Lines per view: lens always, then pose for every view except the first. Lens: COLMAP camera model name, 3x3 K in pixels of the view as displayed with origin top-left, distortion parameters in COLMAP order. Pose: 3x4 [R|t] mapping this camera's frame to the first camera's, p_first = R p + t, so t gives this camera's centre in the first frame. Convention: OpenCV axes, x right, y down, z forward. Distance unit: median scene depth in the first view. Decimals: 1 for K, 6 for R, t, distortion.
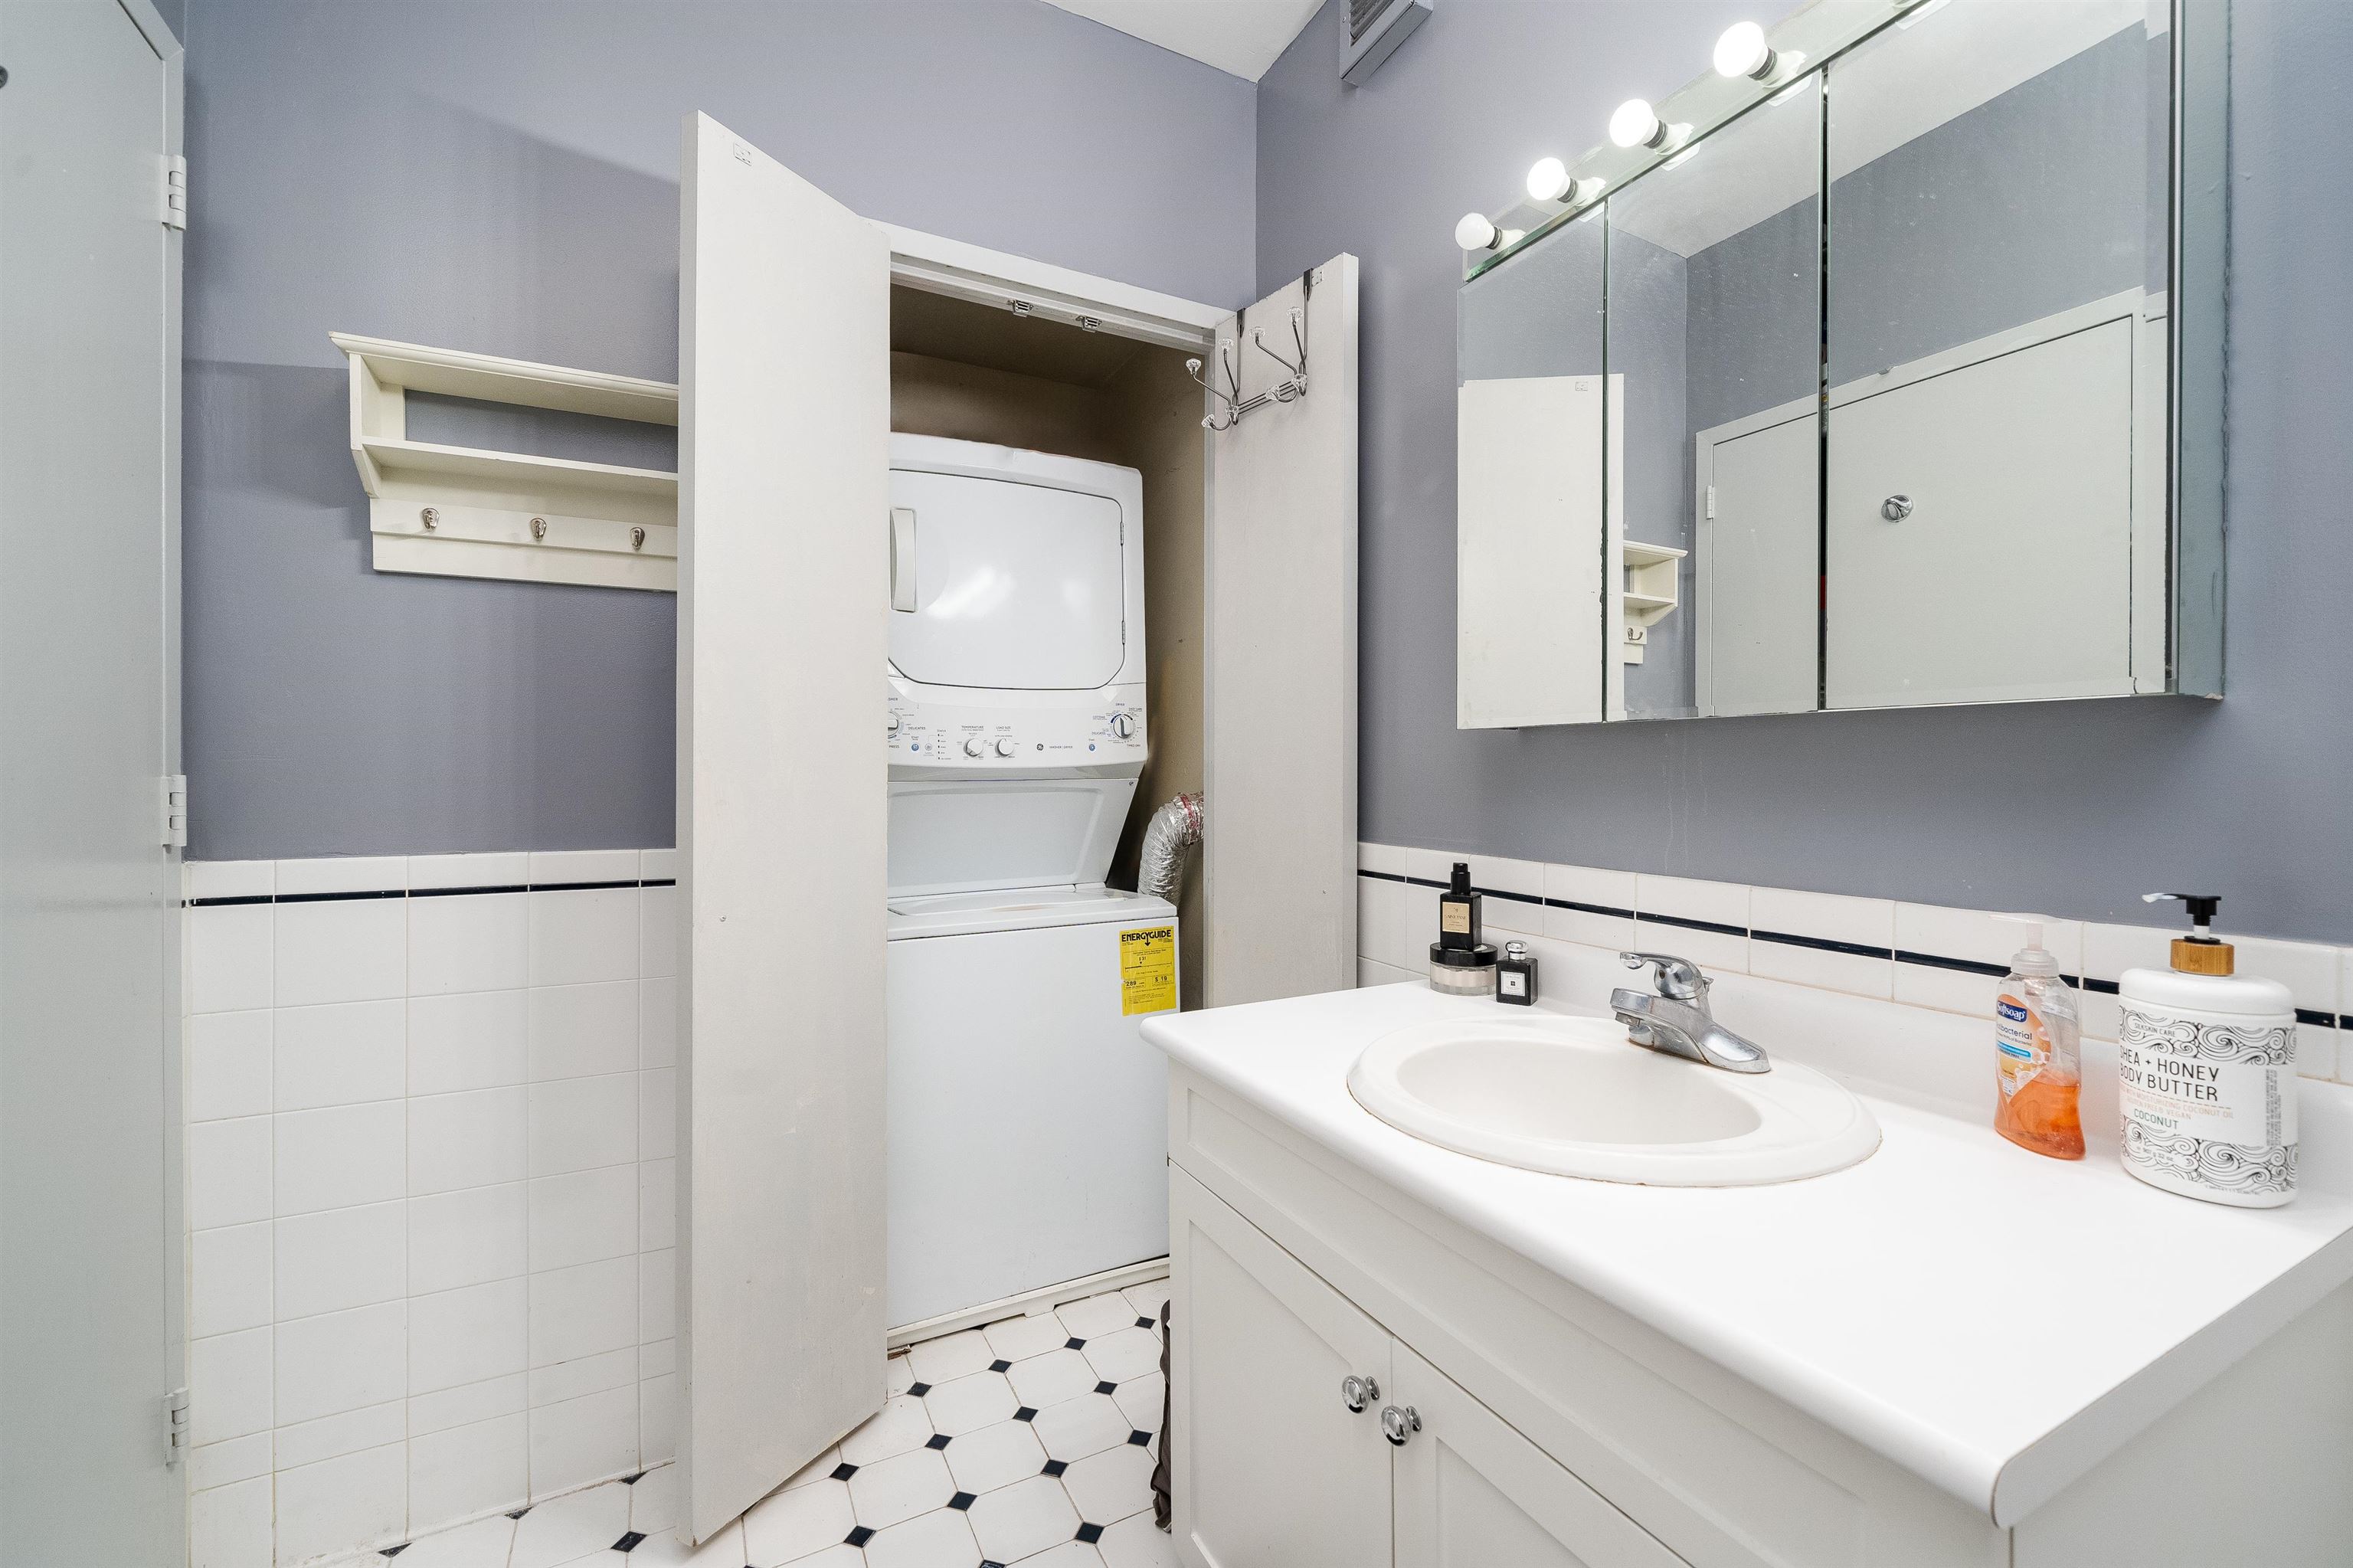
lens RADIAL K [[964.1, 0, 1173.4], [0, 964.1, 782.5], [0, 0, 1]] dist [-0.001372, -0.000354]
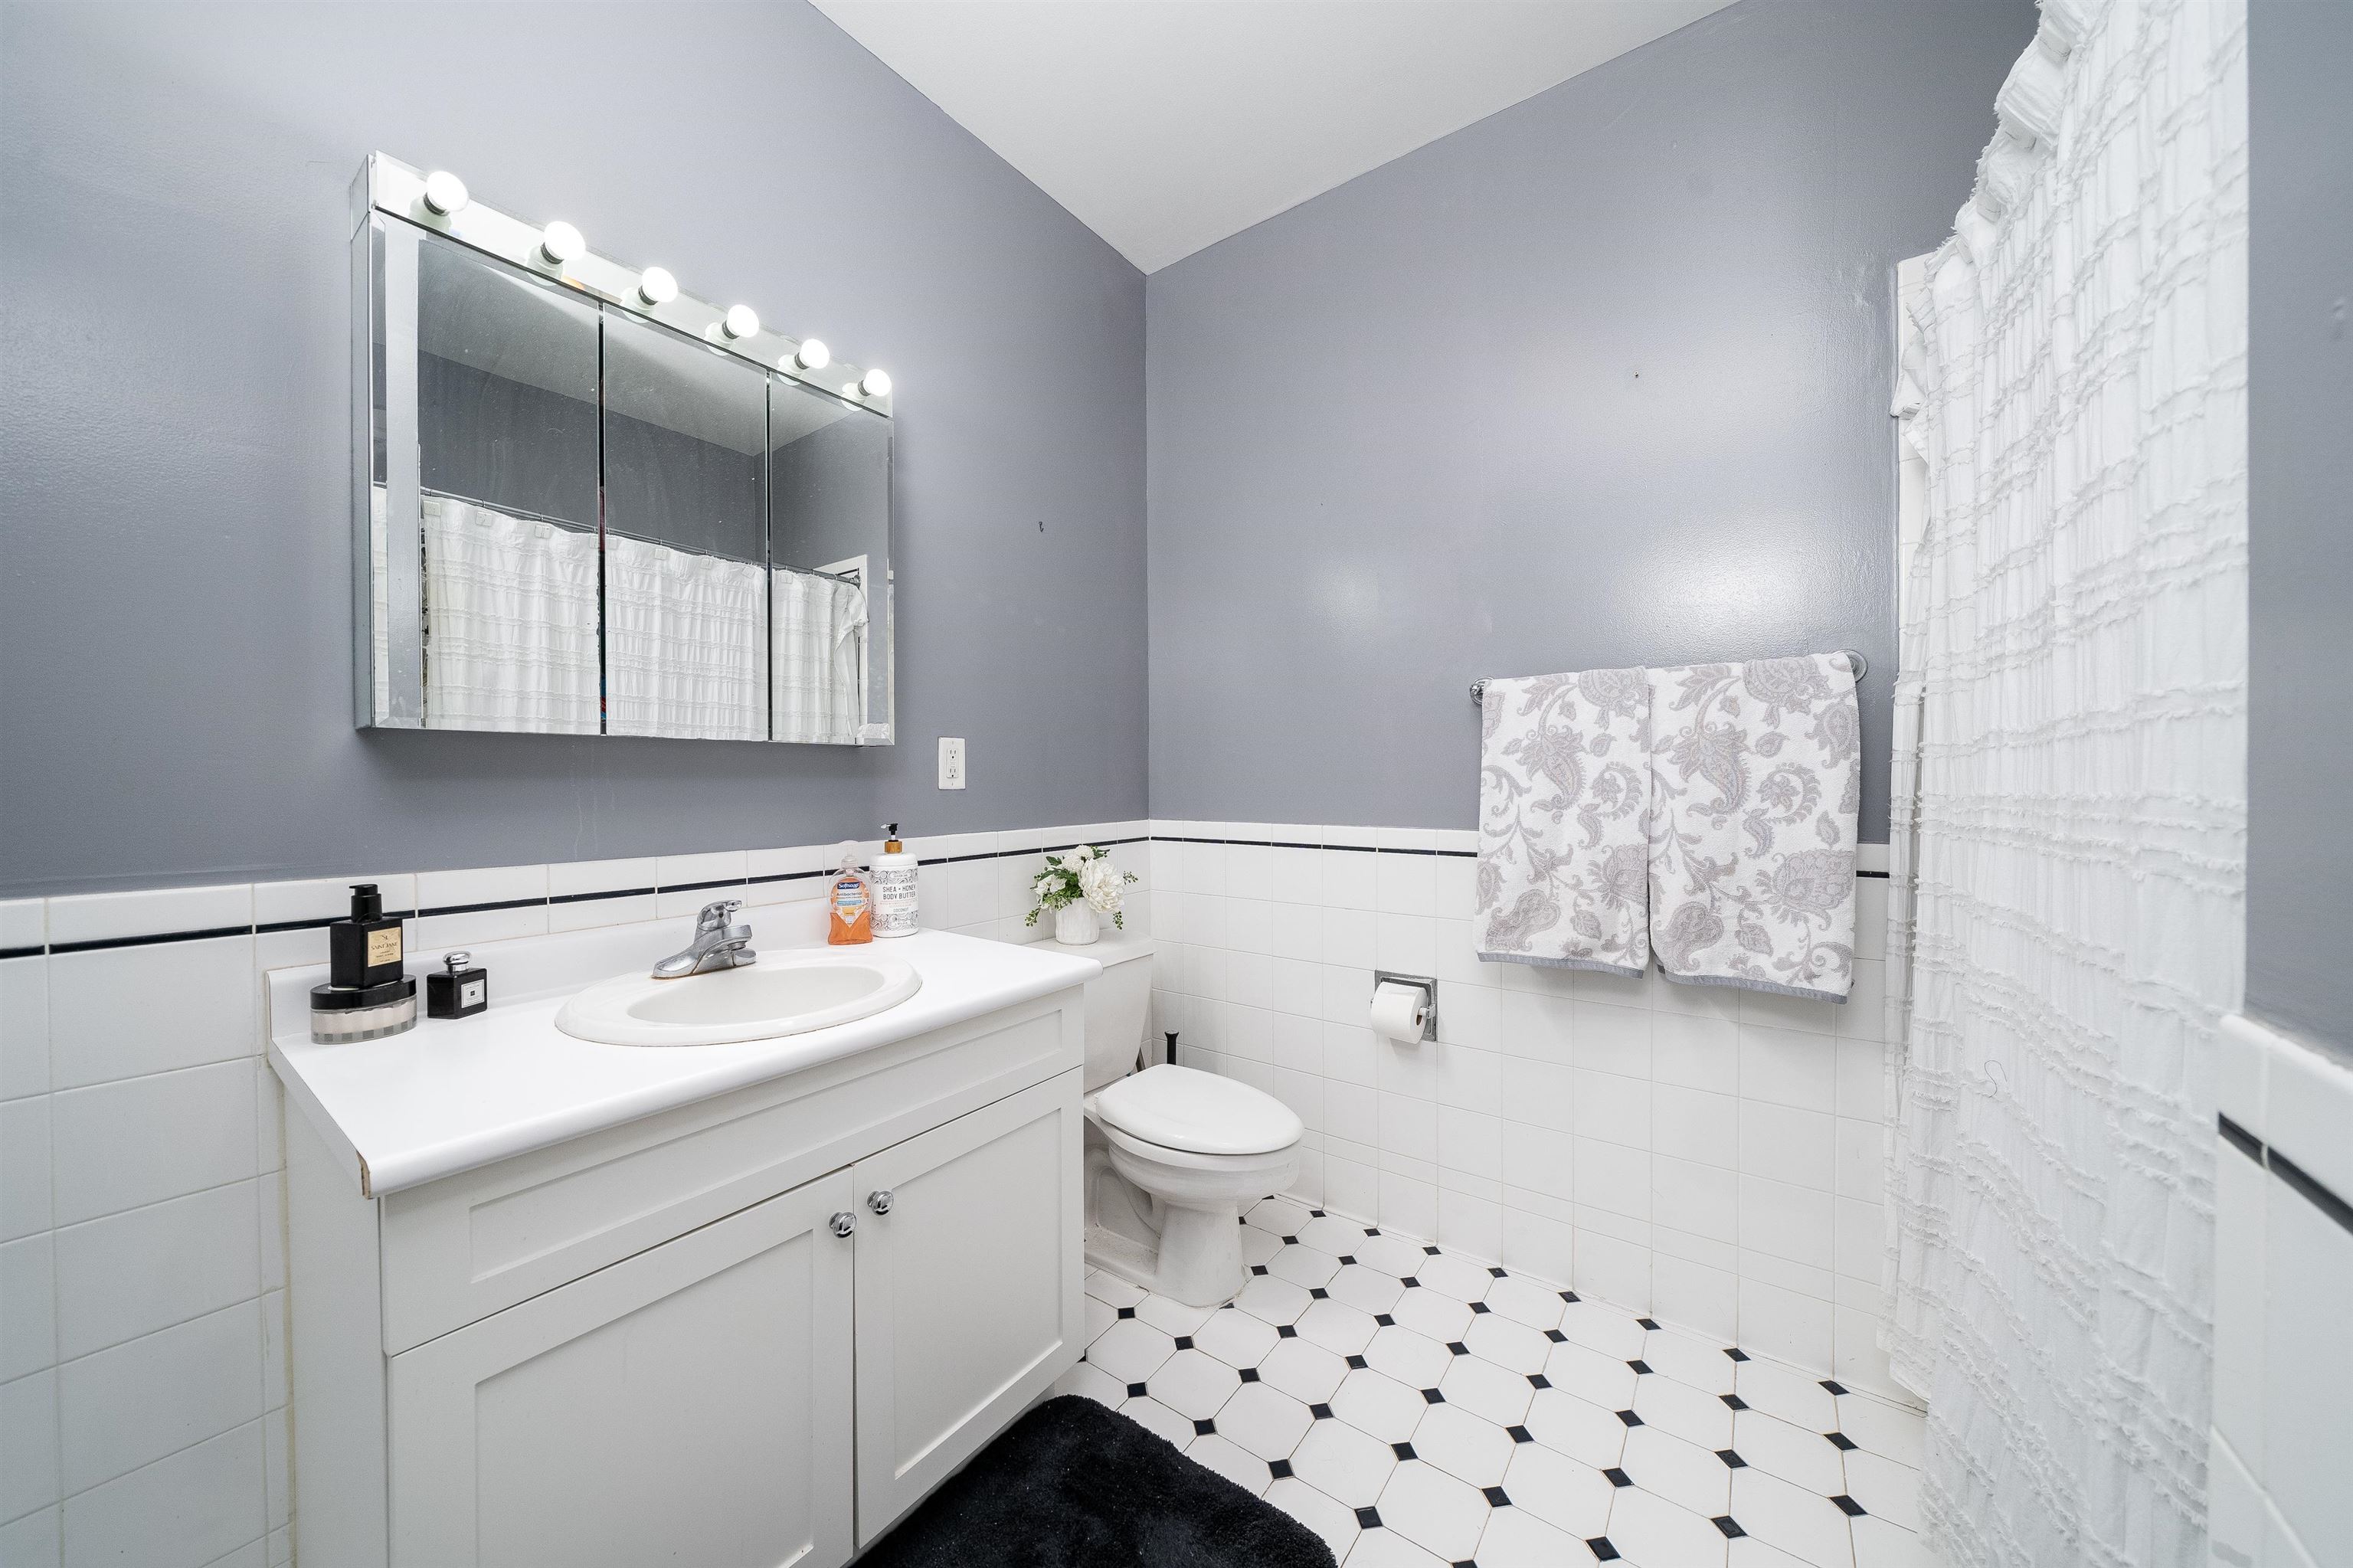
lens RADIAL K [[813.2, 0, 1178.4], [0, 813.2, 797.0], [0, 0, 1]] dist [-0.008264, -0.000214]
pose [[-0.447028, -0.020325, 0.894289, -0.844491], [0.012062, 0.999514, 0.028746, -0.006257], [-0.894438, 0.023637, -0.446566, 0.877774]]
